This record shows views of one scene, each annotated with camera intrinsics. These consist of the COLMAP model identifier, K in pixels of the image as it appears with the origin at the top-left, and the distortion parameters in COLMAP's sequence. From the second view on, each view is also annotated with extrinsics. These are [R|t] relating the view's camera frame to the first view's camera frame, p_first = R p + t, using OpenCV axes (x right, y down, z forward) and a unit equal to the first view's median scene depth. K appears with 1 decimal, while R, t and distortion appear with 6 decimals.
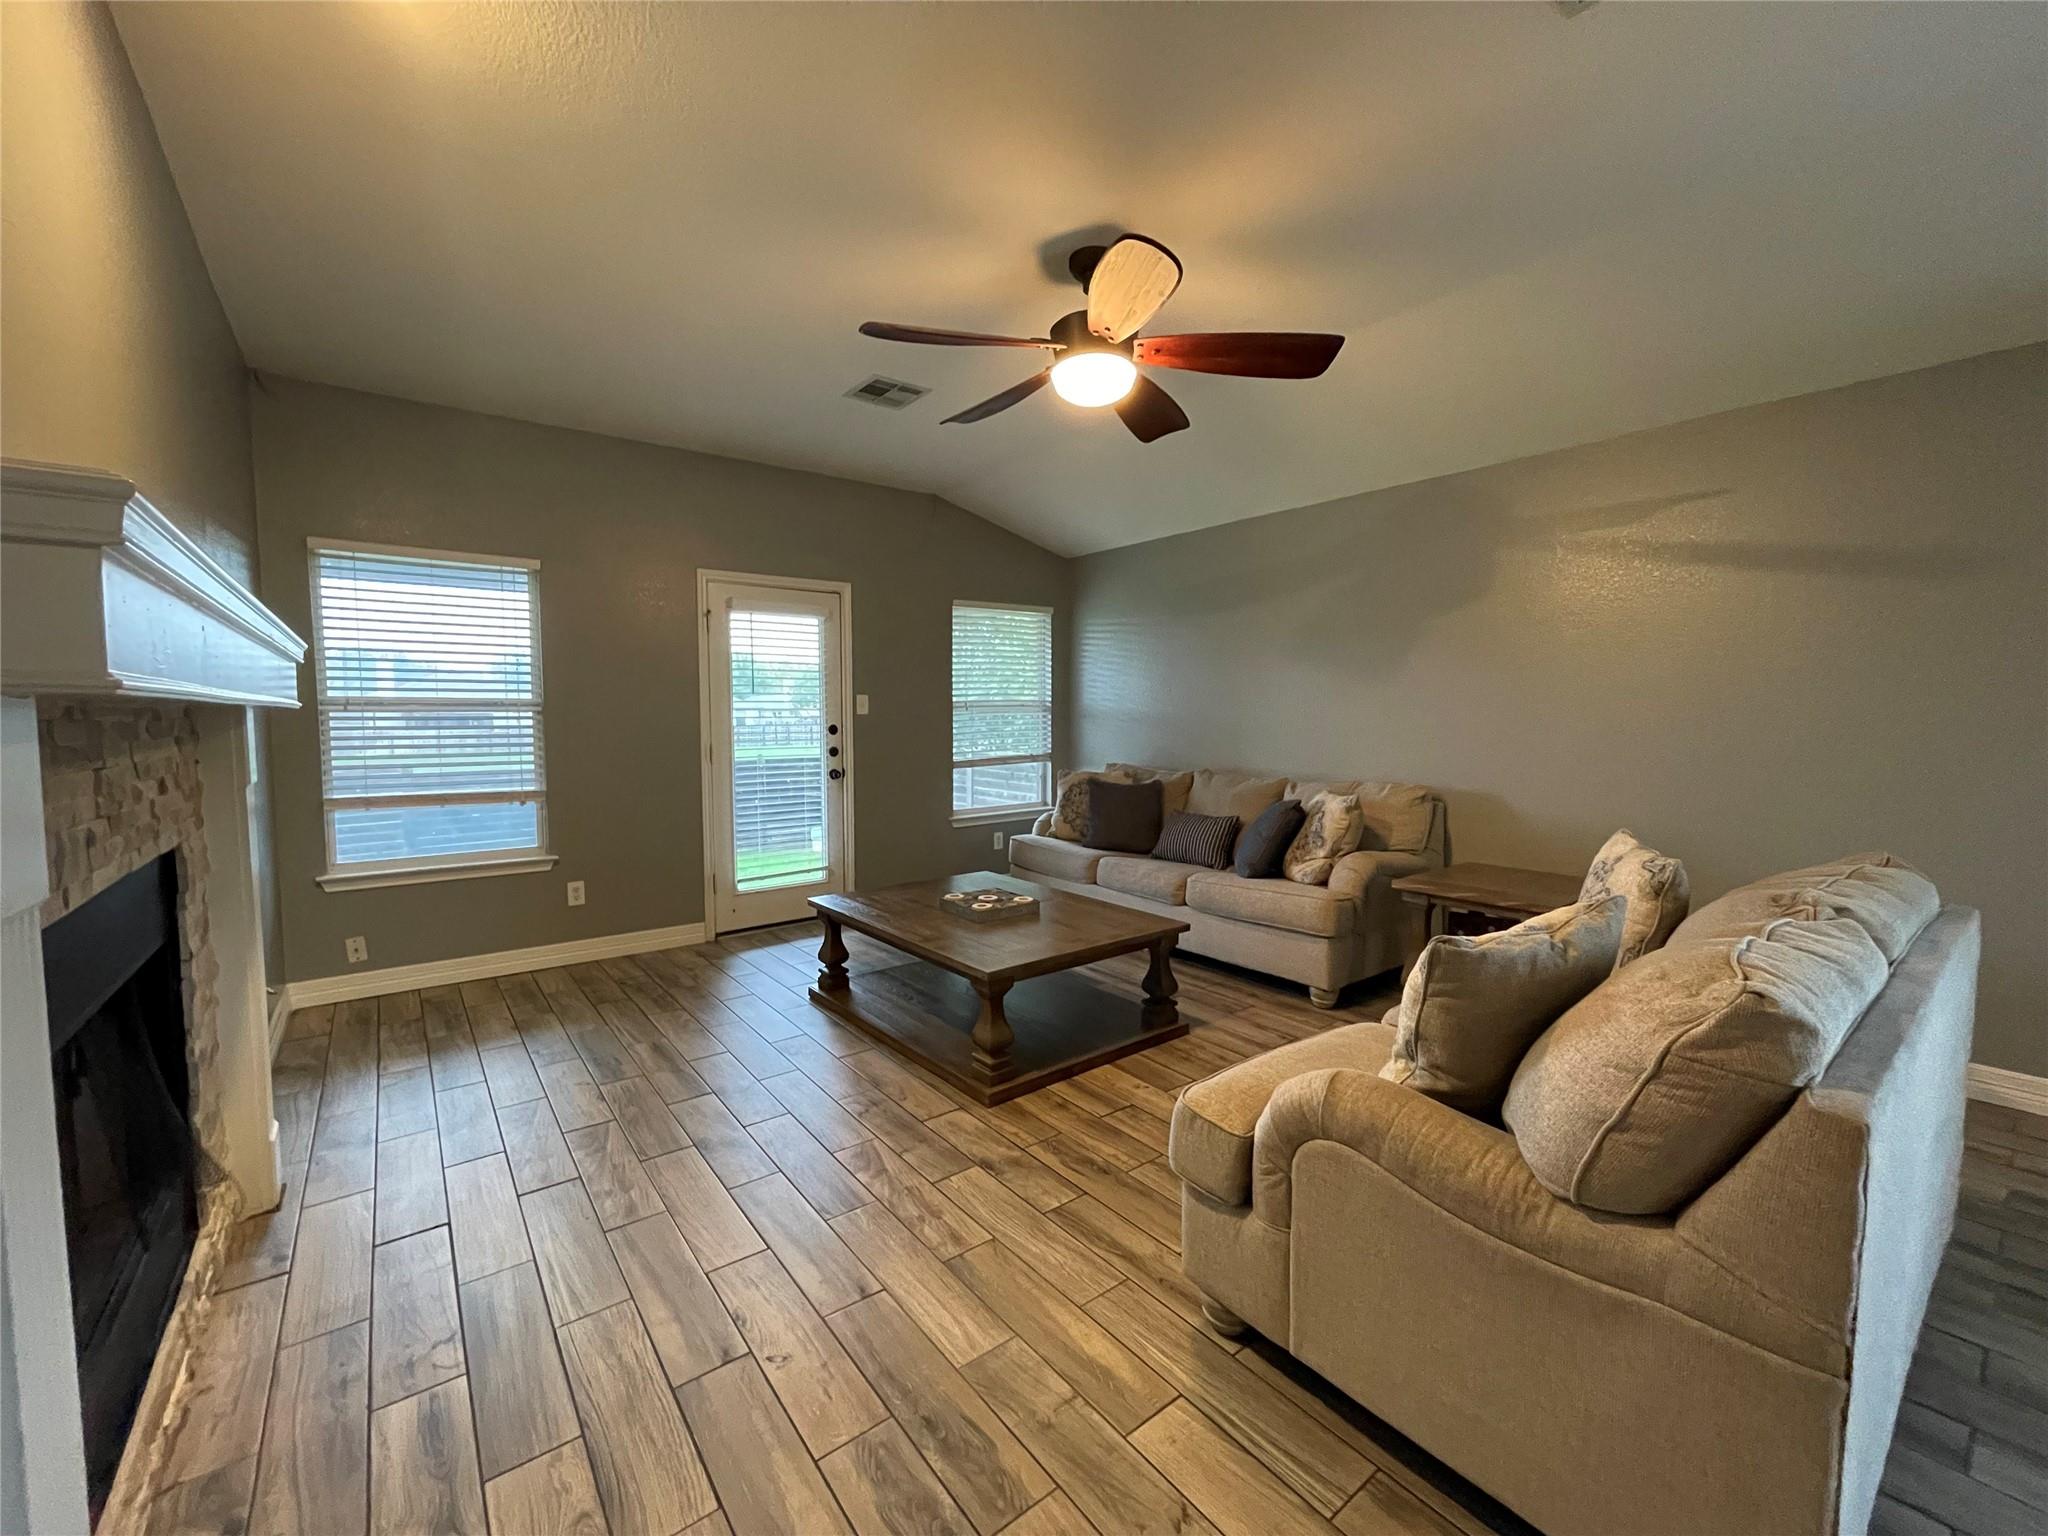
lens RADIAL K [[826.2, 0, 1022.9], [0, 826.2, 771.9], [0, 0, 1]] dist [-0.006070, 0.001090]
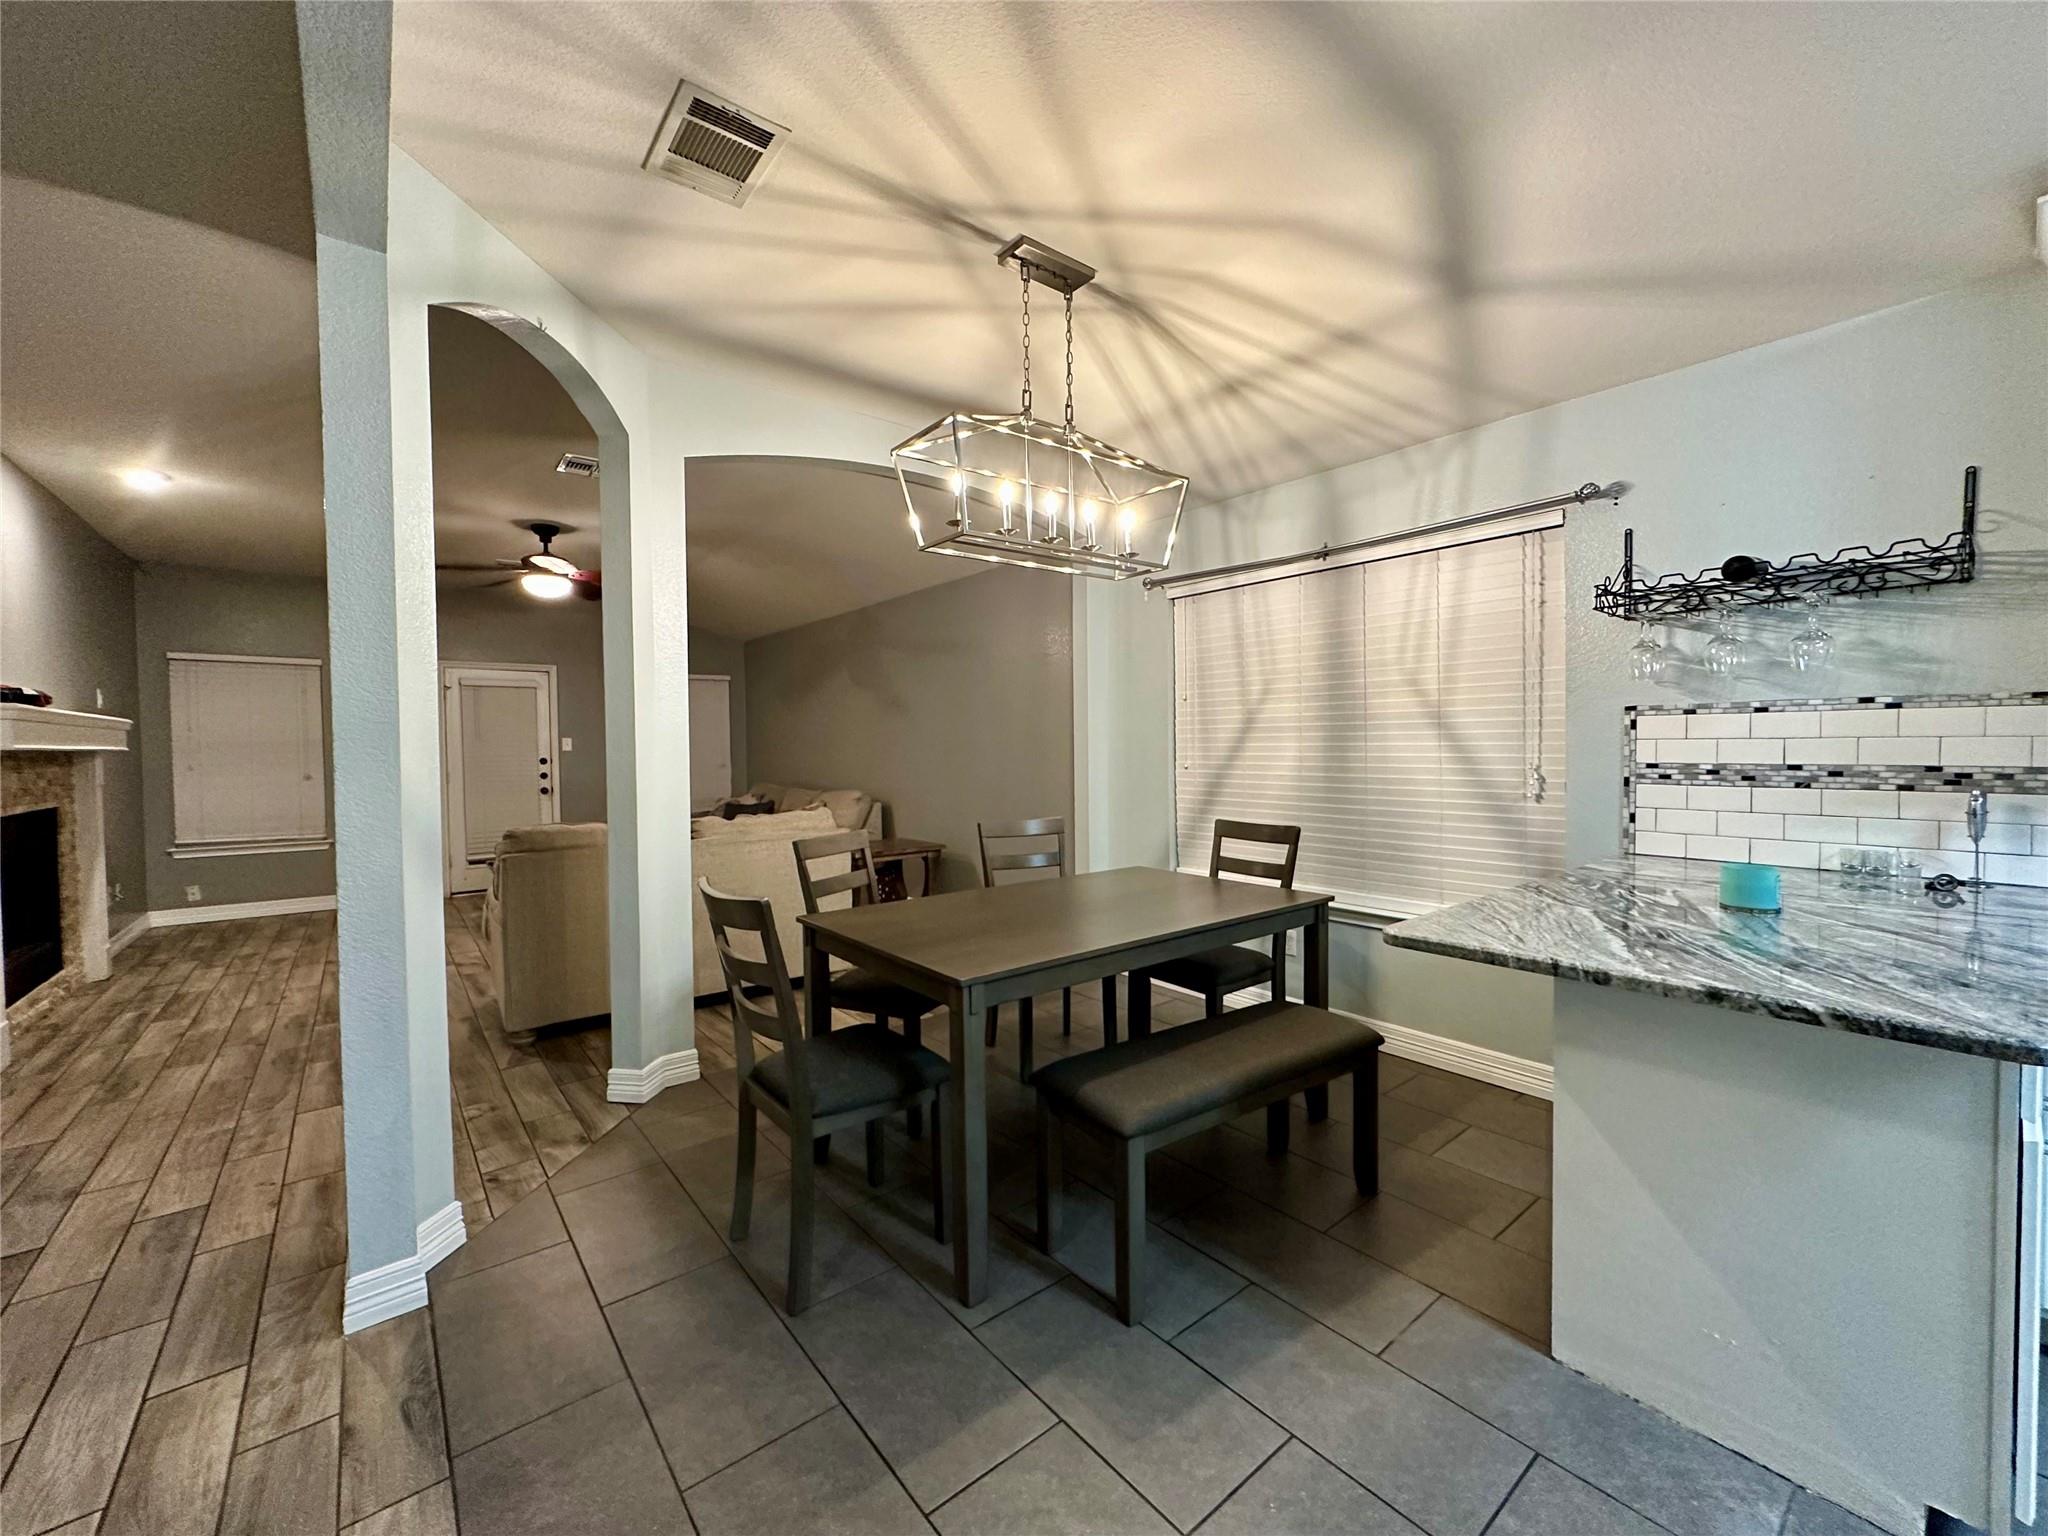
lens RADIAL K [[821.4, 0, 1022.3], [0, 821.4, 770.1], [0, 0, 1]] dist [0.001081, 0.000391]
pose [[0.999851, -0.014318, 0.009659, 0.895098], [0.014719, 0.998977, -0.042762, 0.059805], [-0.009036, 0.042897, 0.999039, -0.728818]]
